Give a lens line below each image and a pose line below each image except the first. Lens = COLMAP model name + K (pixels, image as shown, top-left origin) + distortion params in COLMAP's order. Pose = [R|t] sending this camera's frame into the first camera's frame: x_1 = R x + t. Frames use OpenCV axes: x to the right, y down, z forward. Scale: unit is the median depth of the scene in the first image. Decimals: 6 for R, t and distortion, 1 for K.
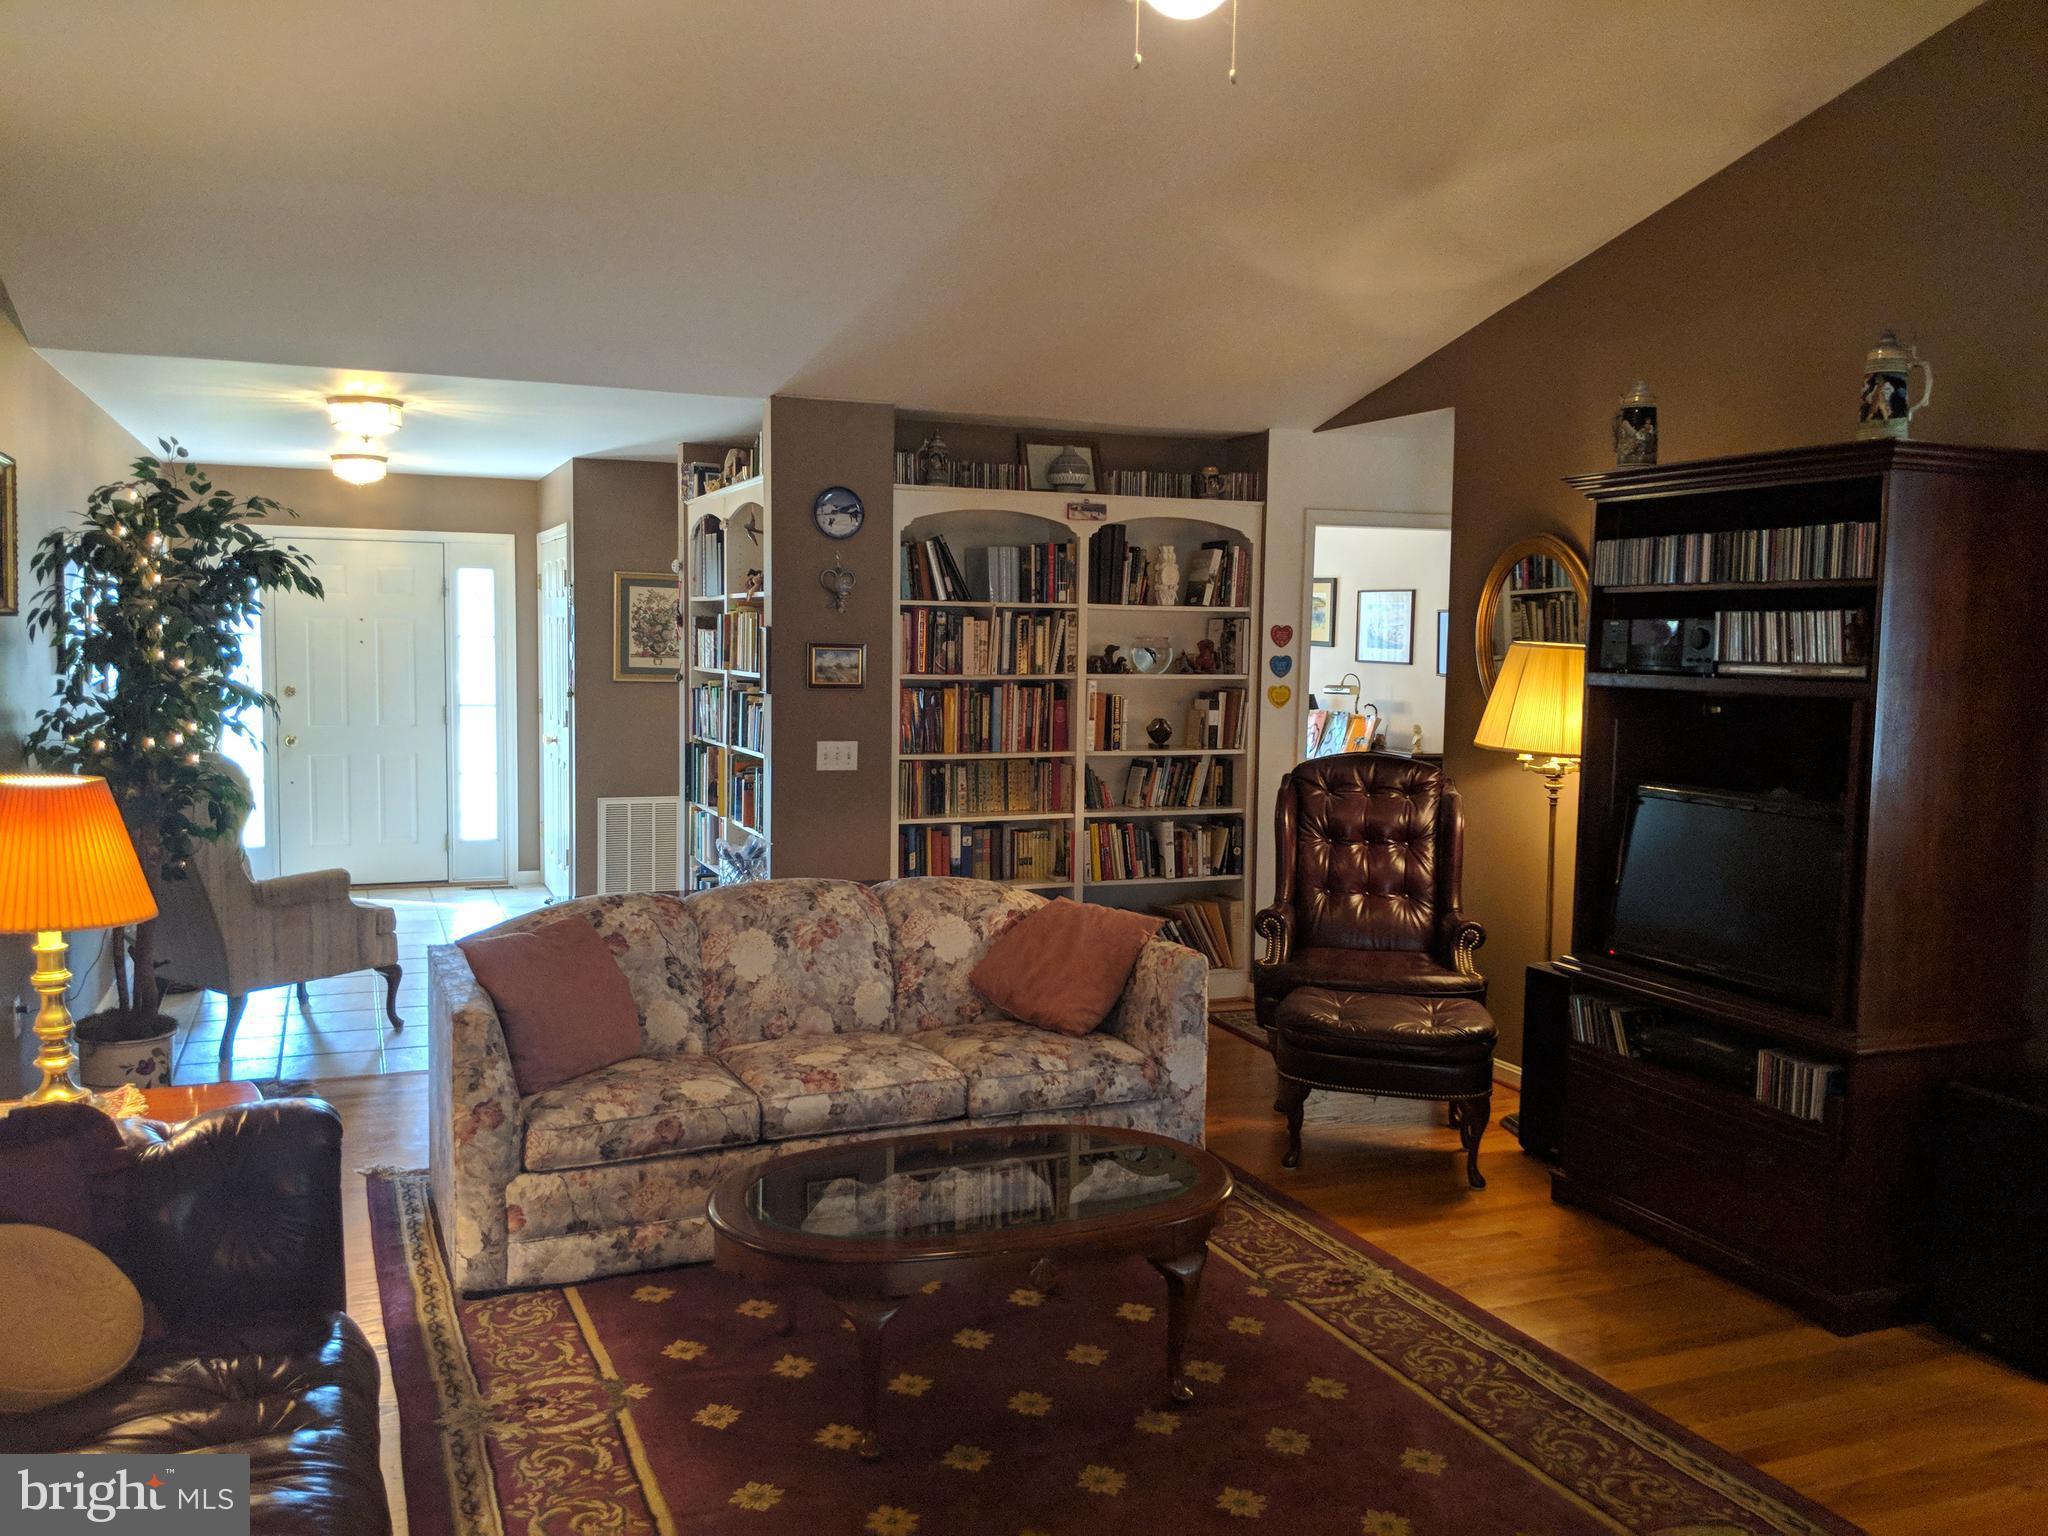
lens RADIAL K [[1624.6, 0, 1024.0], [0, 1624.6, 768.0], [0, 0, 1]] dist [0.016489, 0.002191]
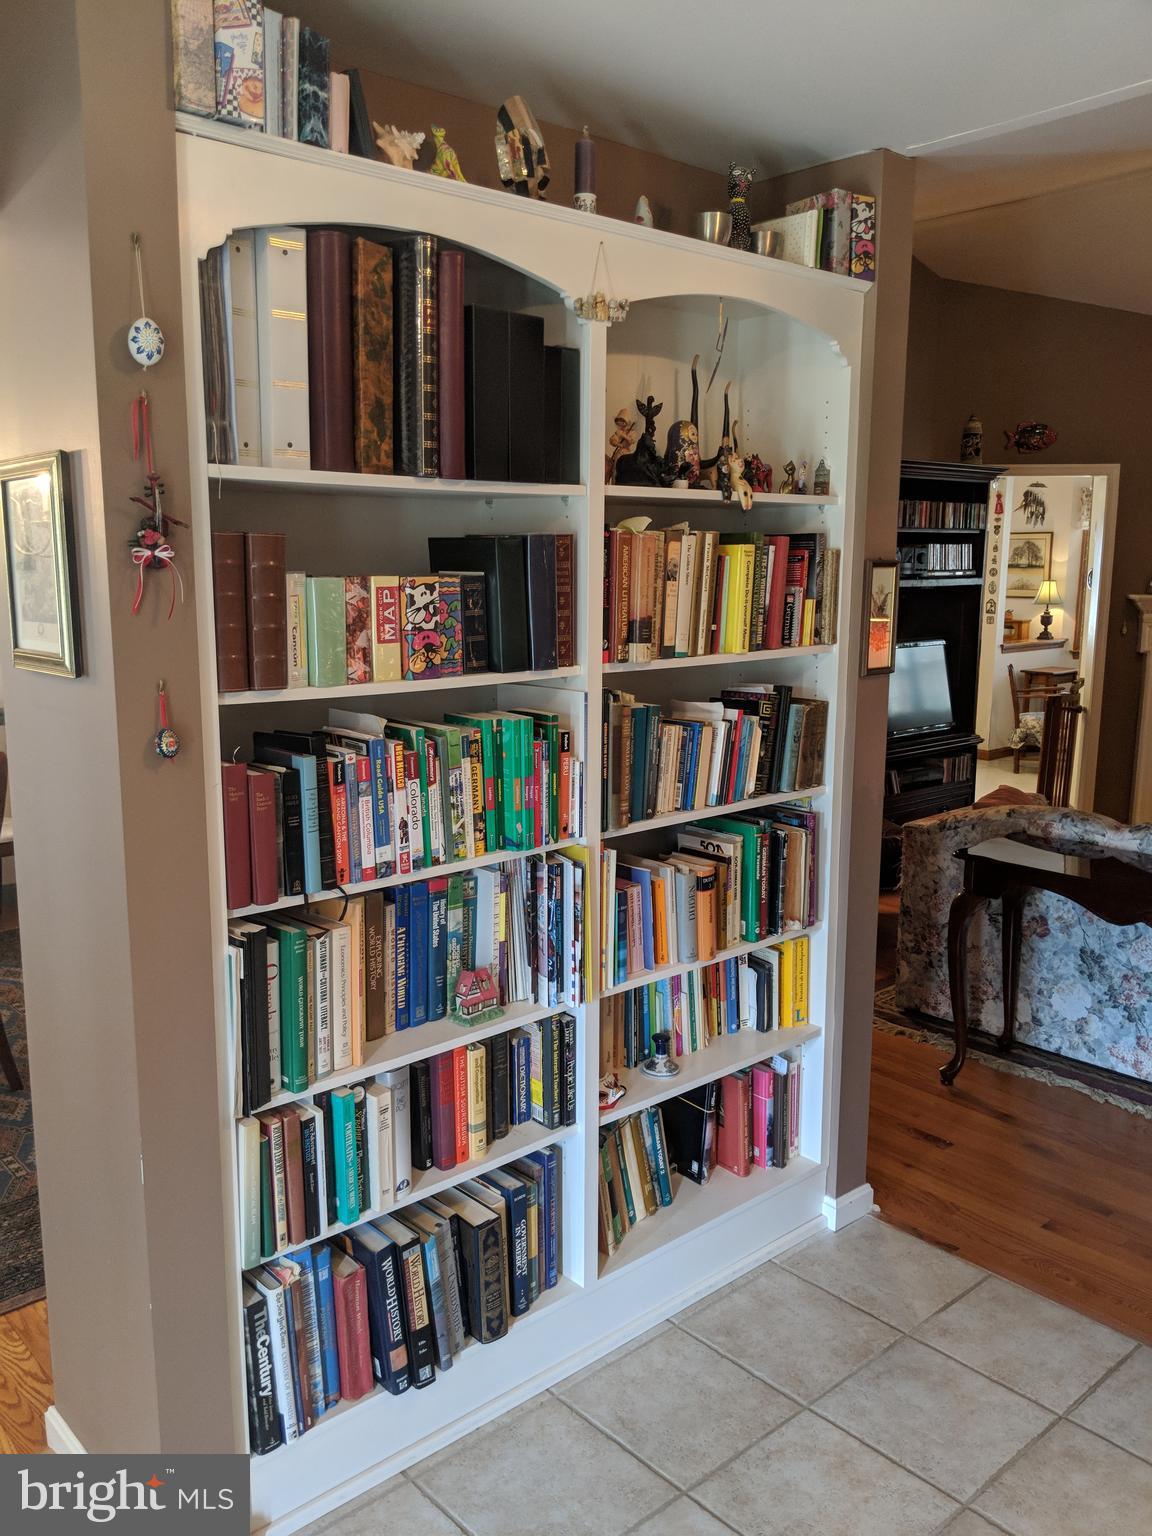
lens RADIAL K [[1218.9, 0, 576.0], [0, 1218.9, 768.0], [0, 0, 1]] dist [0.112670, -0.233752]
pose [[-0.327428, -0.172354, 0.929024, -0.887357], [0.075353, 0.975328, 0.207503, -0.182917], [-0.941867, 0.137947, -0.306362, 2.005477]]
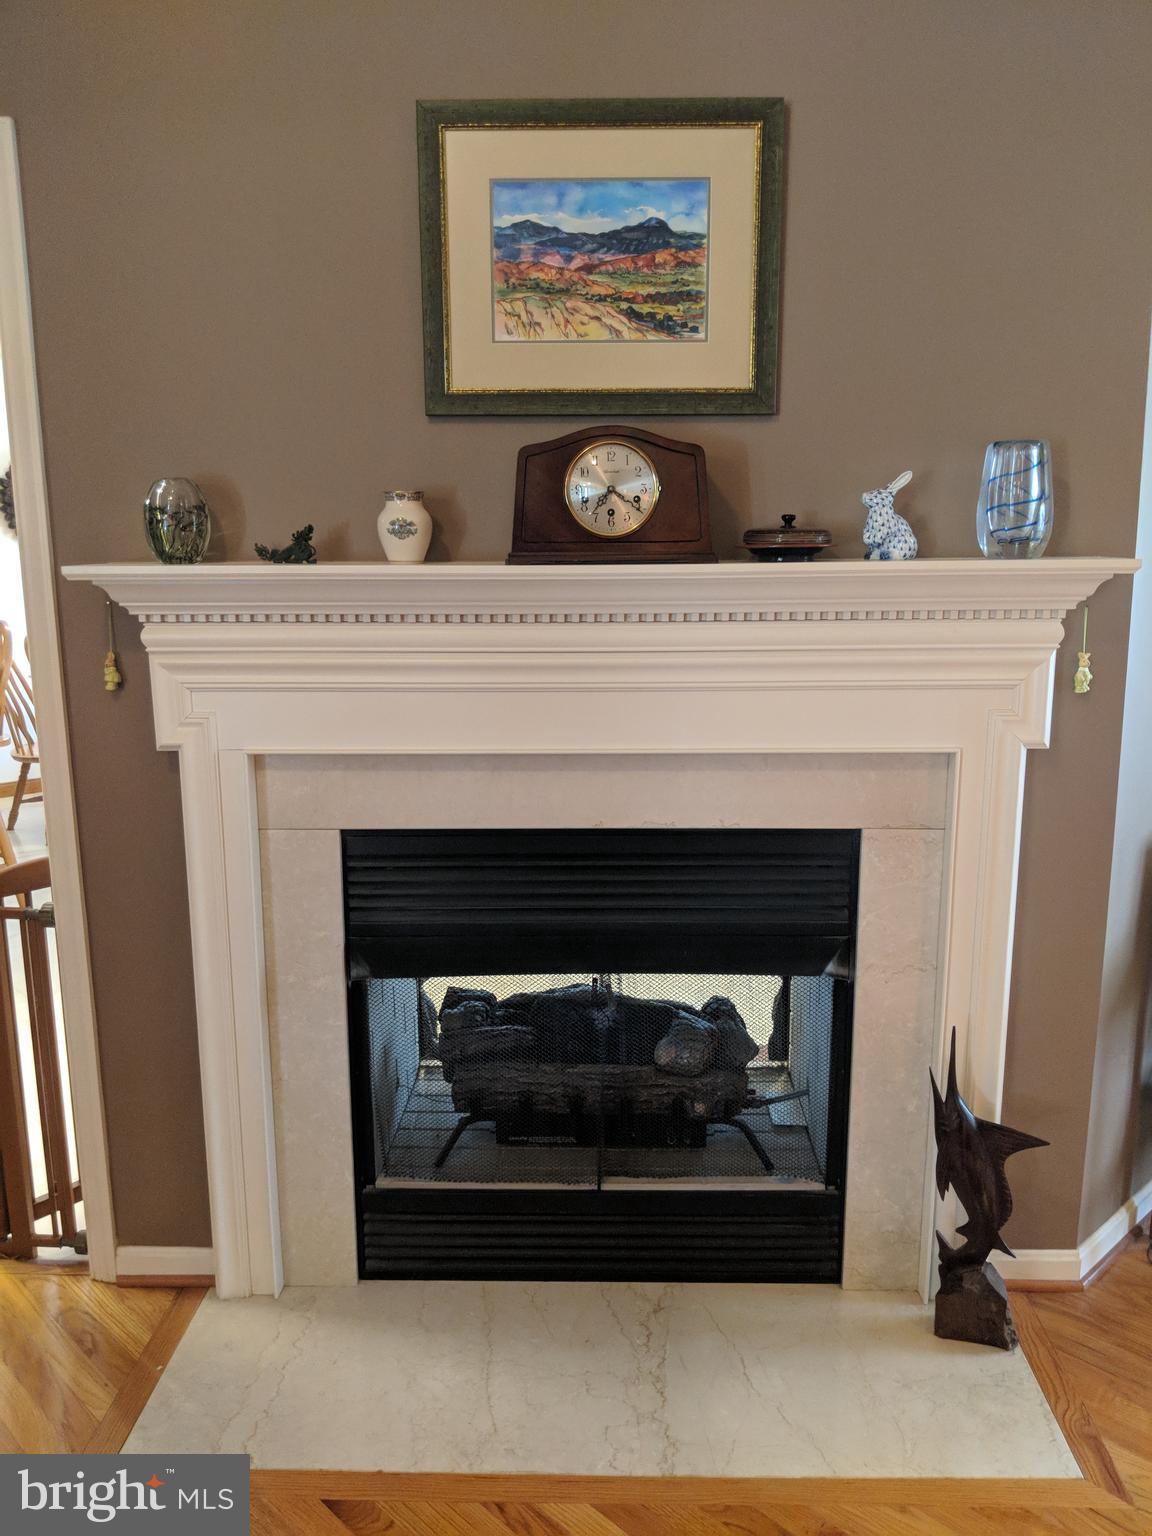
lens RADIAL K [[1169.4, 0, 576.0], [0, 1169.4, 768.0], [0, 0, 1]] dist [-0.000651, -0.001788]
pose [[-0.350767, -0.185249, 0.917957, -0.001382], [0.086482, 0.969642, 0.228726, -0.007245], [-0.932461, 0.159616, -0.324098, 0.641375]]
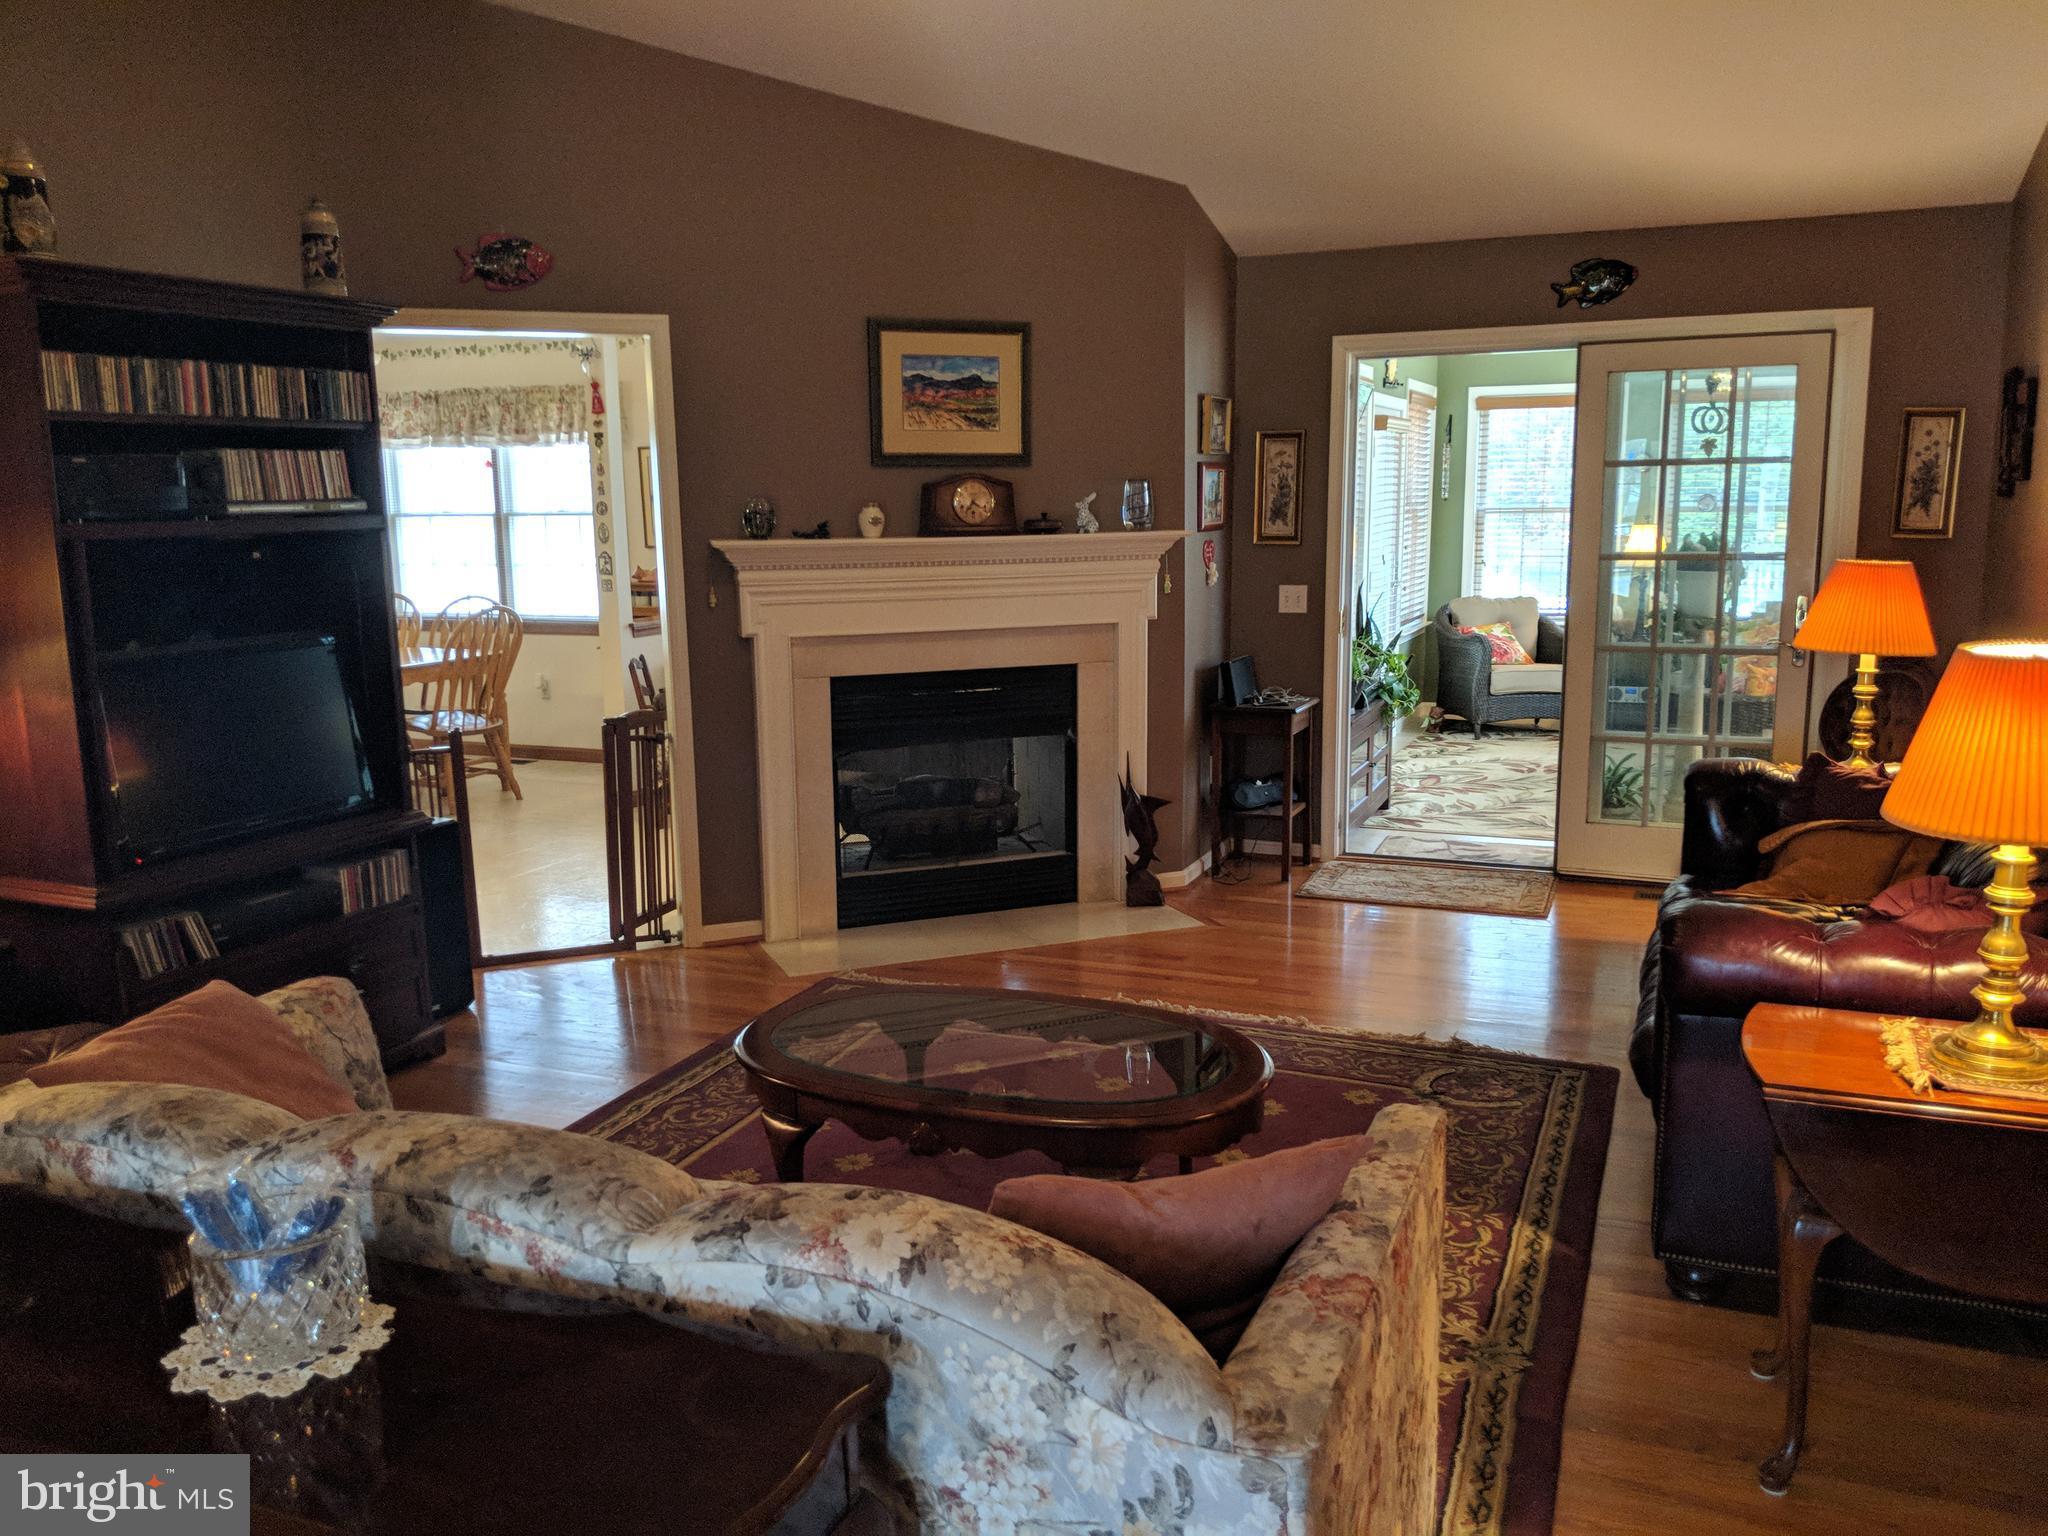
lens RADIAL K [[1624.6, 0, 1024.0], [0, 1624.6, 768.0], [0, 0, 1]] dist [0.016489, 0.002191]
pose [[-0.693296, -0.122636, 0.710141, -0.632304], [0.068473, 0.969746, 0.234317, -0.113814], [-0.717392, 0.211077, -0.663924, 1.431879]]
